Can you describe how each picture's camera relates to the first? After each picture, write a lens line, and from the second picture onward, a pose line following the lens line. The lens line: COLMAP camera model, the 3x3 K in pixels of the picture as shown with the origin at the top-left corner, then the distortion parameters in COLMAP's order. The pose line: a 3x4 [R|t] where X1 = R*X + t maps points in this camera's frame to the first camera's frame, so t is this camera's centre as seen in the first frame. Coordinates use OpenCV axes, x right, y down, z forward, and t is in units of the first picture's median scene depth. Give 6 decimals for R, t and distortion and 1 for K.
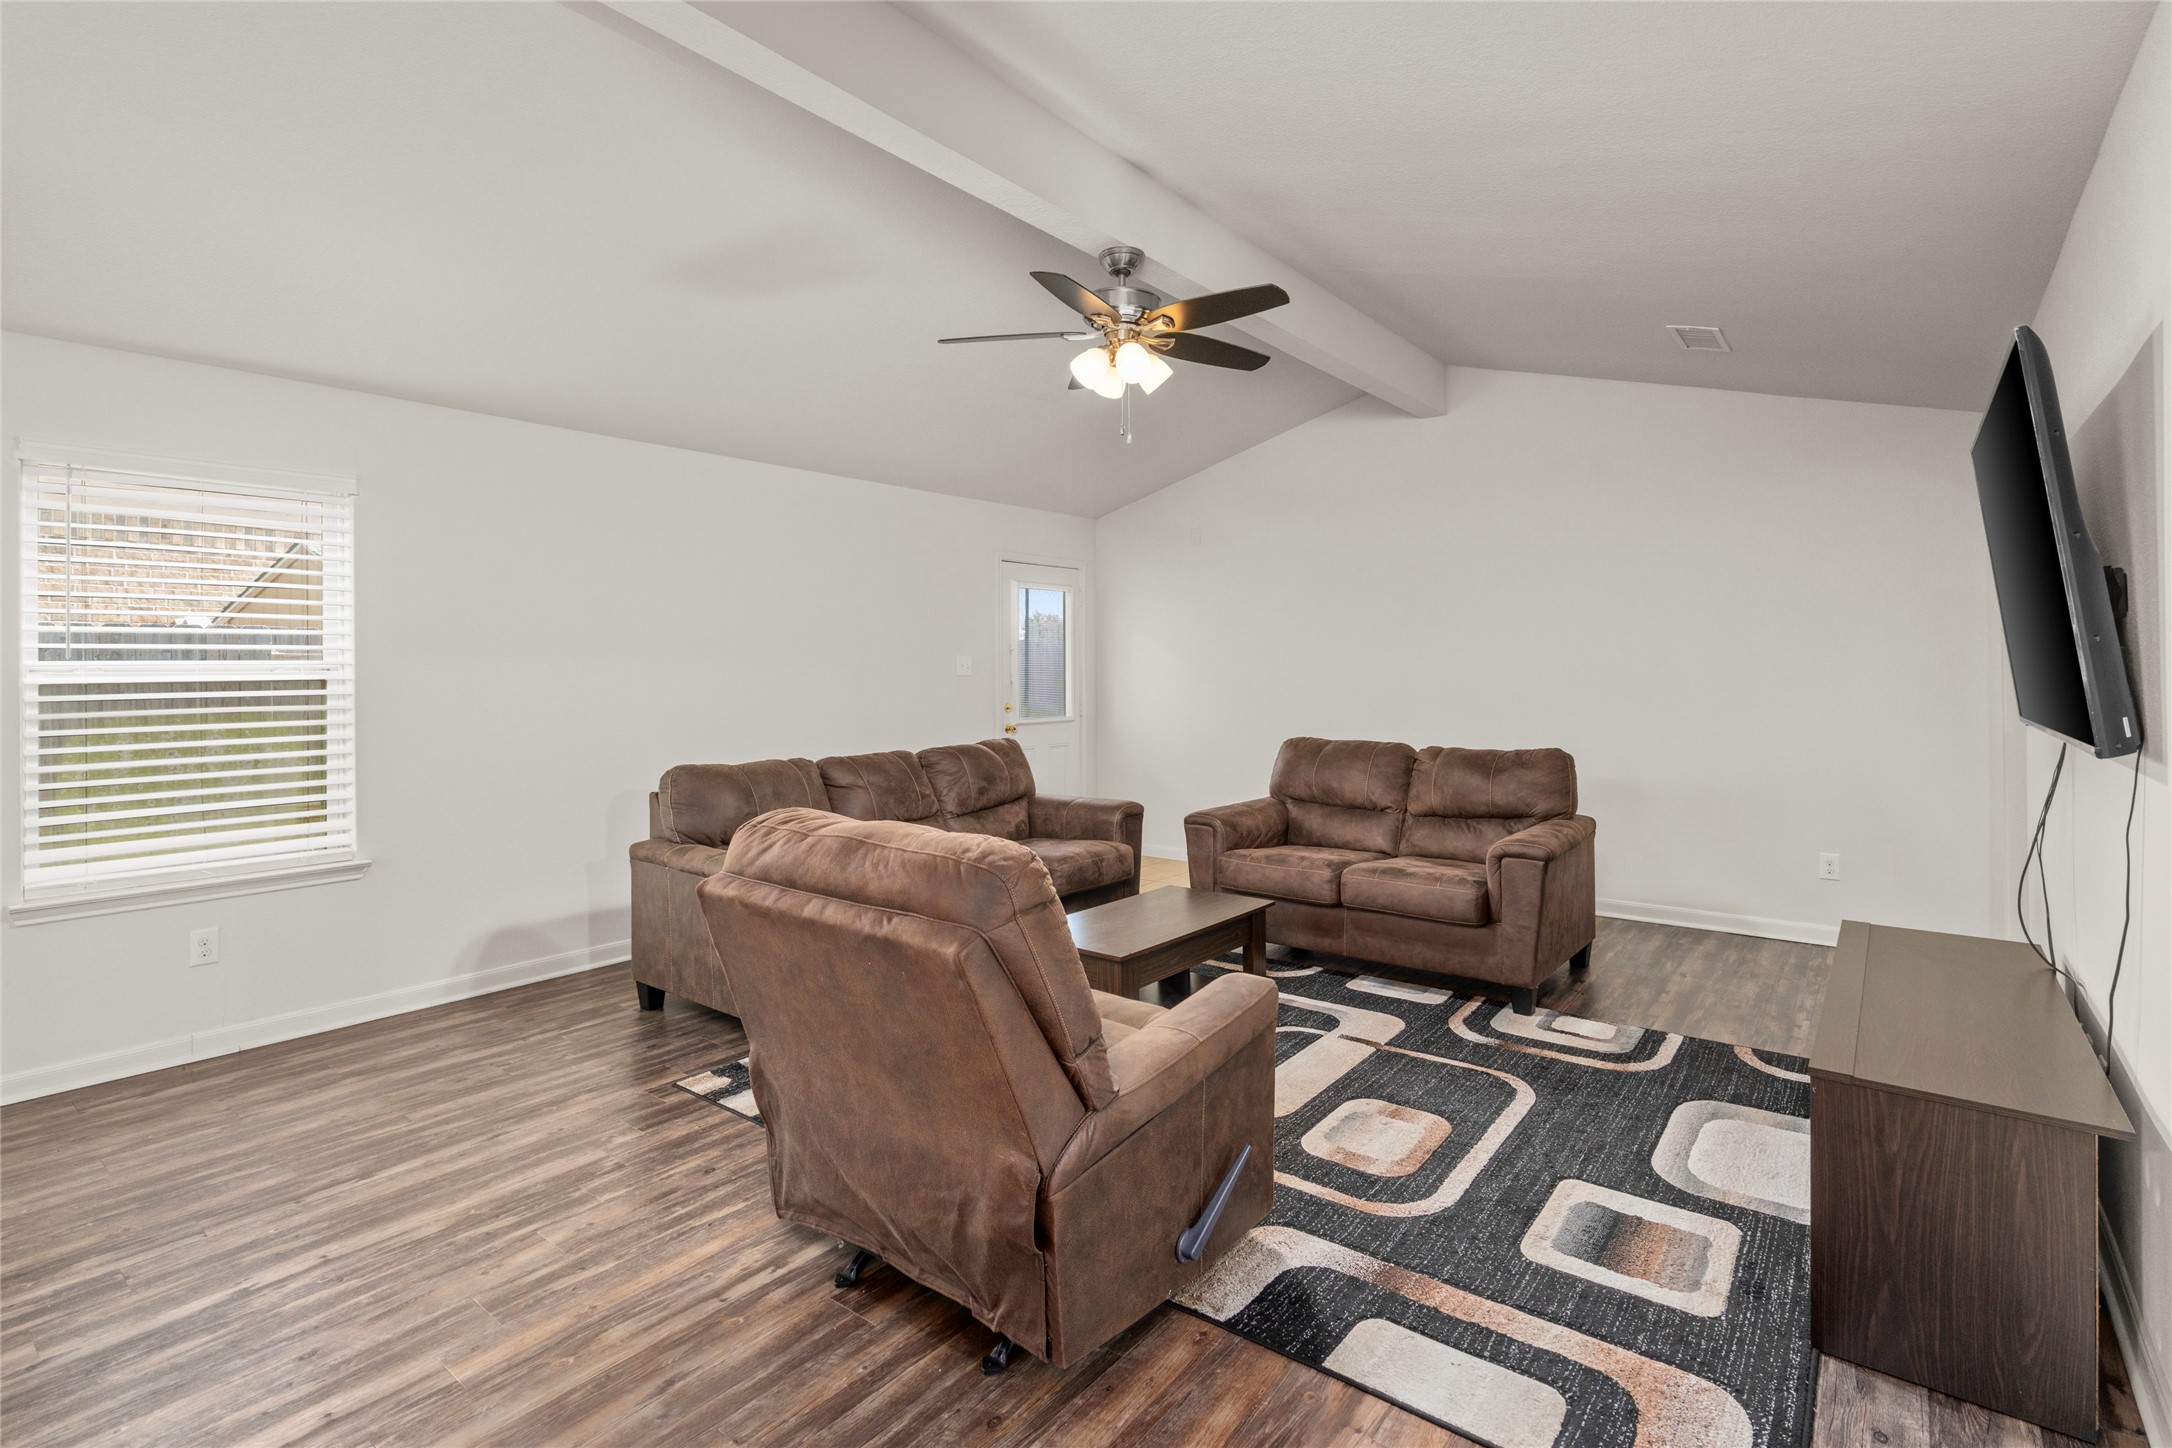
lens RADIAL K [[992.6, 0, 1095.7], [0, 992.6, 679.3], [0, 0, 1]] dist [0.010154, -0.000471]
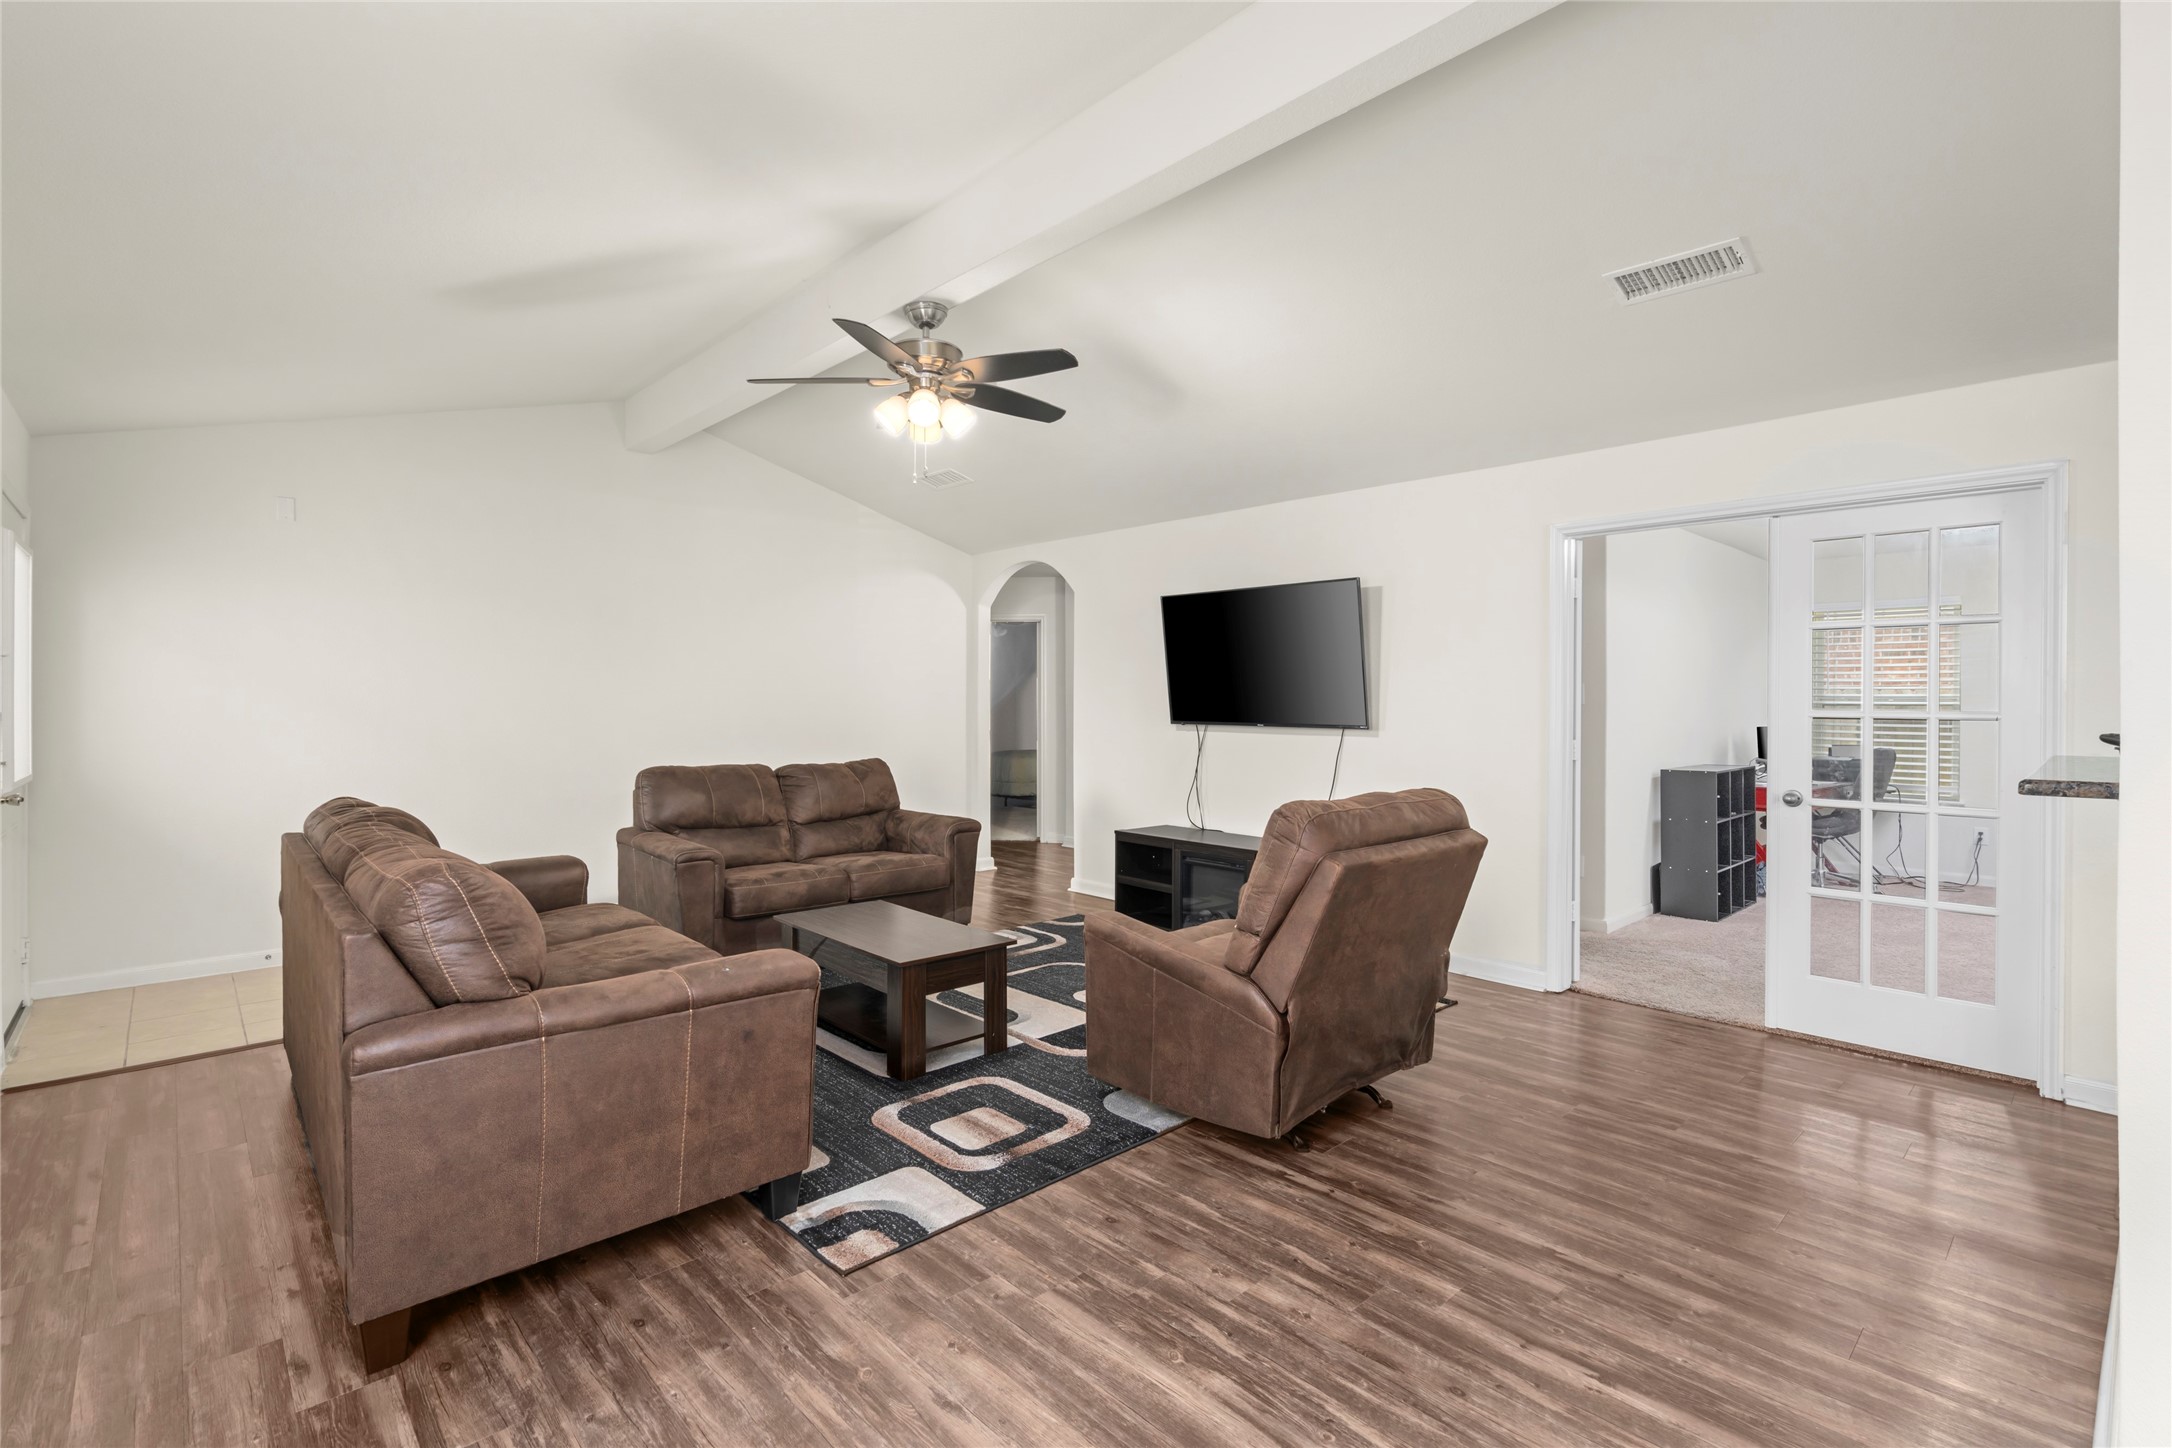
lens RADIAL K [[992.6, 0, 1076.4], [0, 992.6, 706.6], [0, 0, 1]] dist [0.010154, -0.000471]
pose [[0.163161, 0.001356, 0.986599, -1.472727], [-0.005331, 0.999986, -0.000492, 0.014269], [-0.986585, -0.005179, 0.163166, 0.989894]]
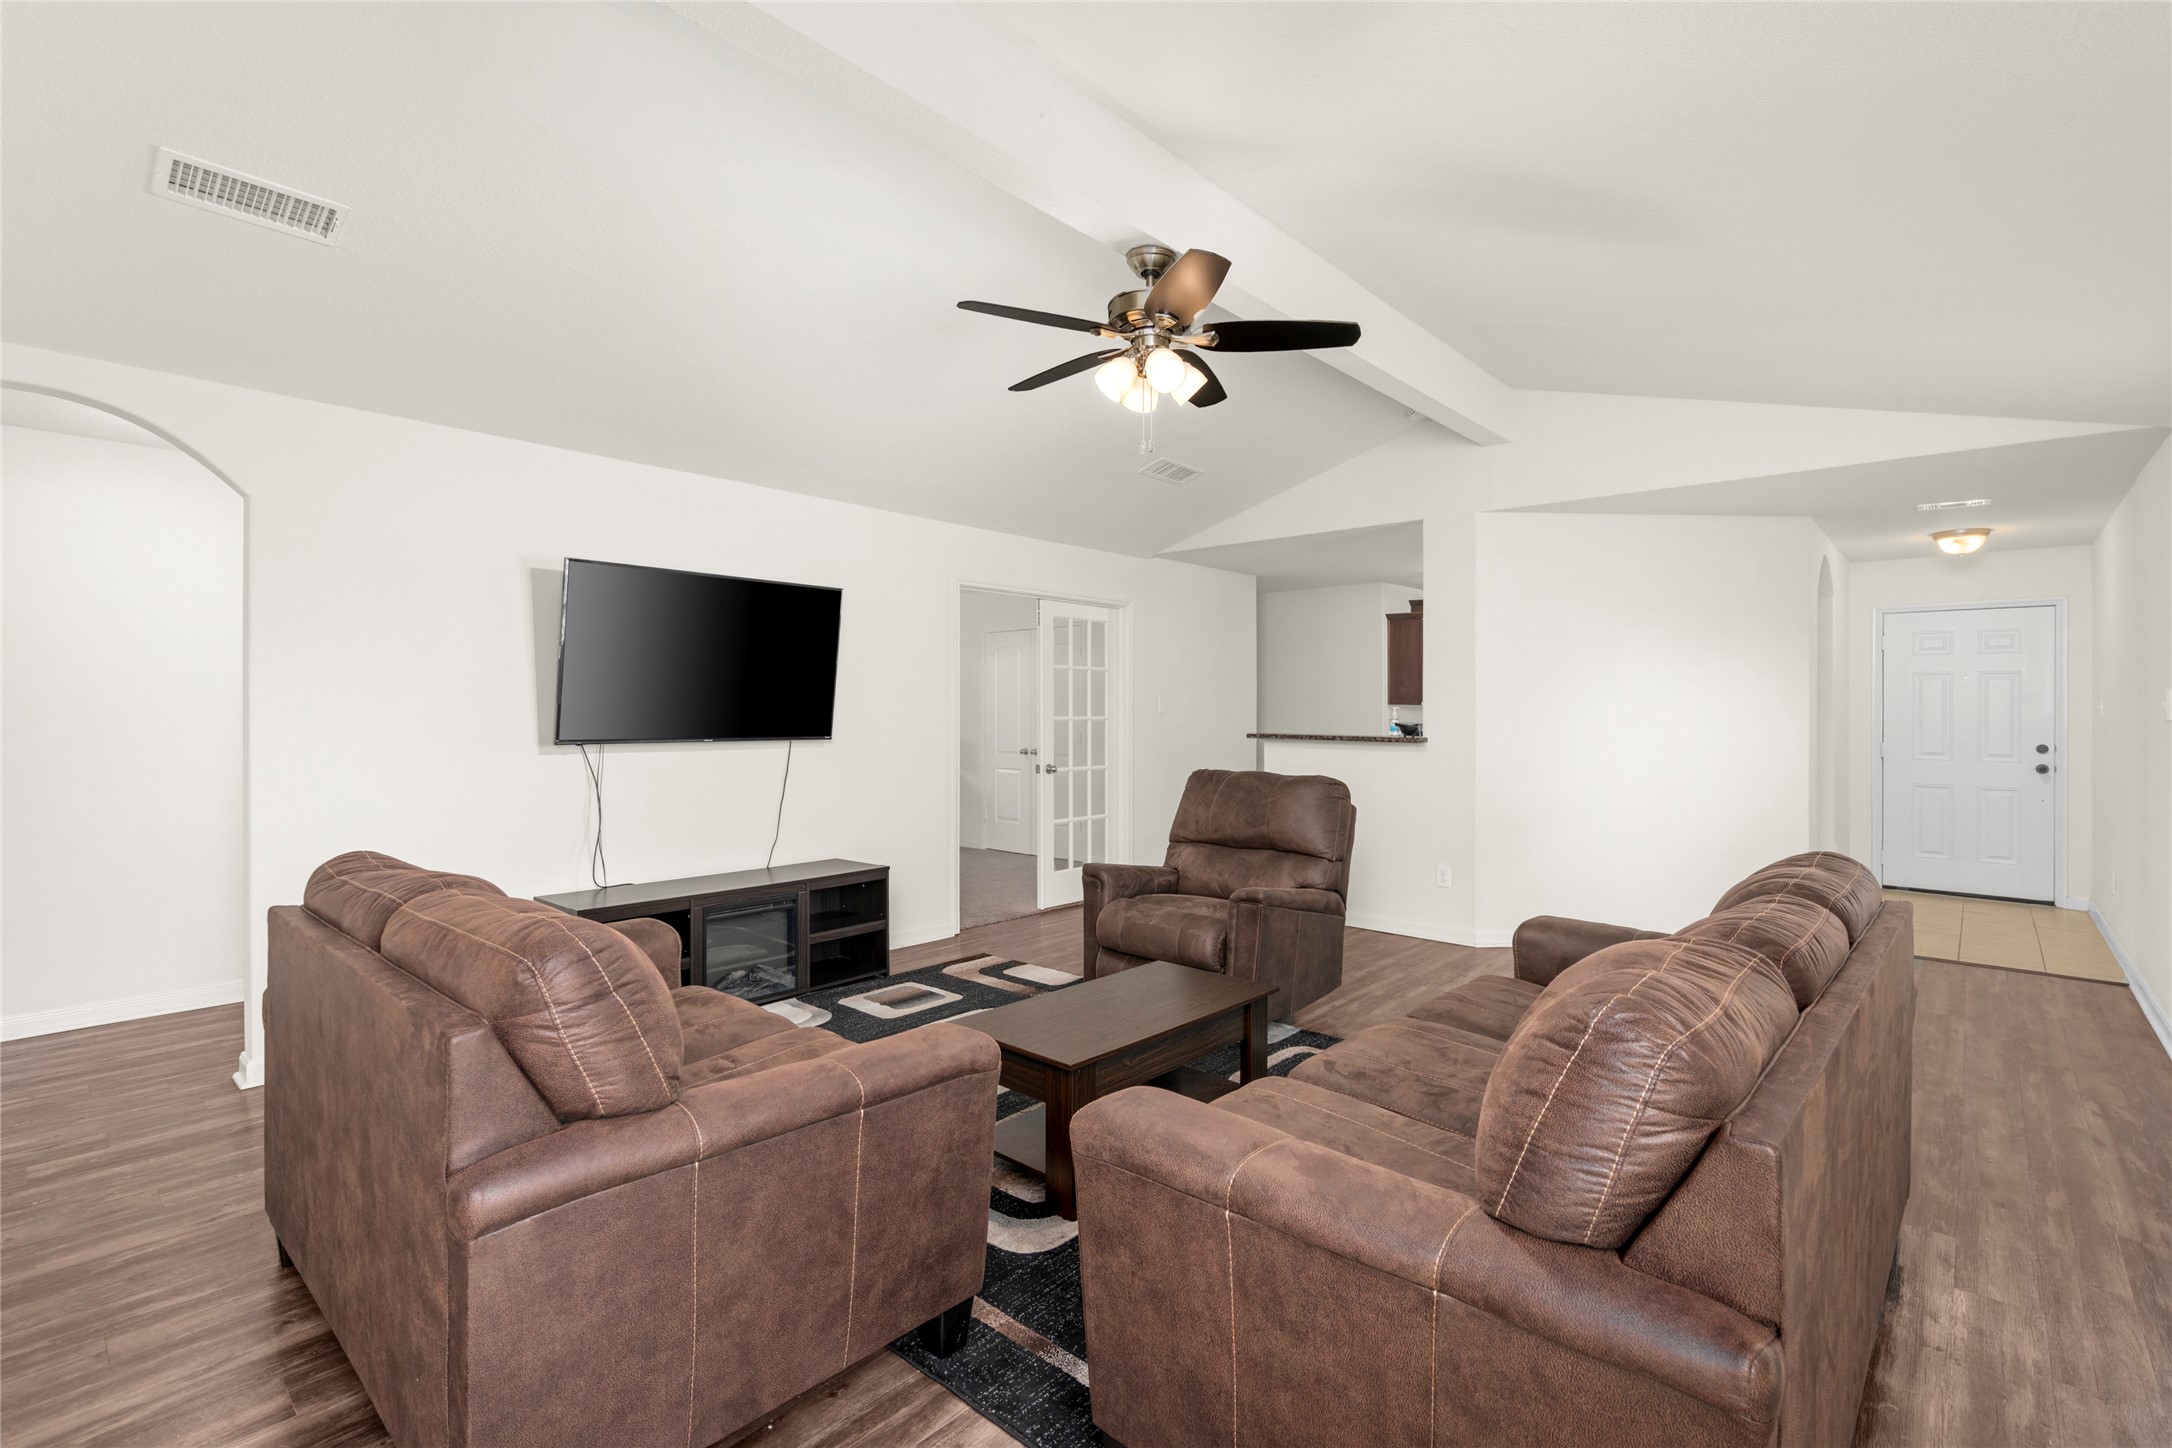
lens RADIAL K [[992.6, 0, 1075.8], [0, 992.6, 741.1], [0, 0, 1]] dist [0.010154, -0.000471]
pose [[-0.997644, -0.002763, 0.068541, 0.059656], [-0.000607, 0.999505, 0.031455, -0.006307], [-0.068594, 0.031339, -0.997152, 2.824417]]
